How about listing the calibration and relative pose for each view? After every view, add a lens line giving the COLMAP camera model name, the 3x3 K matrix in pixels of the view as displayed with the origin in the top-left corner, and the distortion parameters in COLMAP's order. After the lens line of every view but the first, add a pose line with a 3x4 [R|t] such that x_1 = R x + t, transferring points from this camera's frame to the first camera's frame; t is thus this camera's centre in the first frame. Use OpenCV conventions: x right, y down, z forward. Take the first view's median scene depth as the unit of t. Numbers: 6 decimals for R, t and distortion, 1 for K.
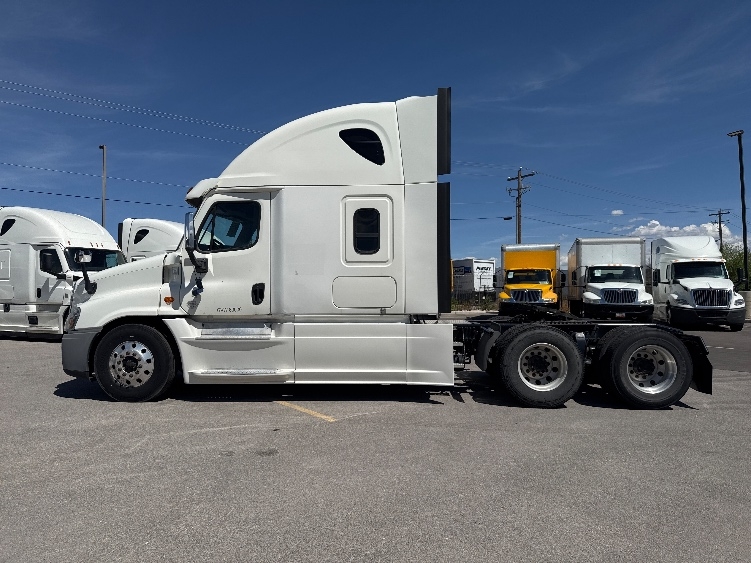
lens RADIAL K [[541.1, 0, 375.5], [0, 541.1, 281.5], [0, 0, 1]] dist [0.010050, -0.002409]
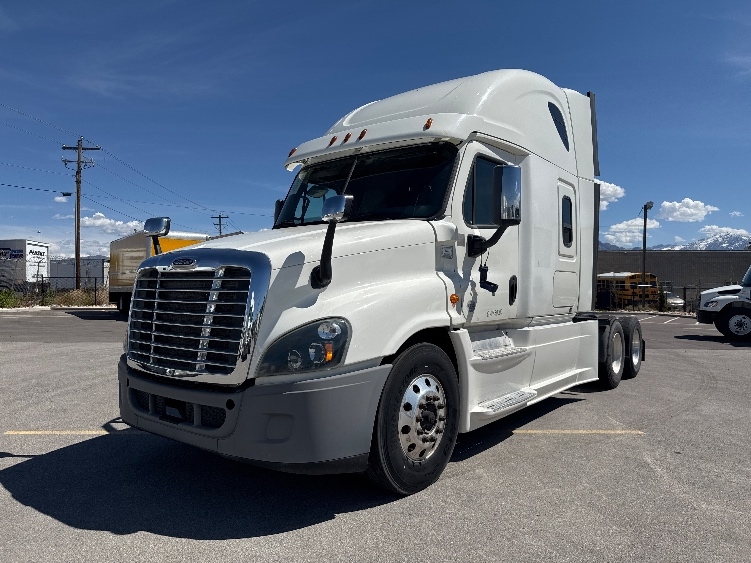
lens RADIAL K [[541.1, 0, 375.5], [0, 541.1, 281.5], [0, 0, 1]] dist [0.010050, -0.002409]
pose [[0.562856, 0.019955, 0.826314, -0.915823], [-0.031993, 0.999485, -0.002345, 0.018010], [-0.825935, -0.025117, 0.563205, 0.722114]]
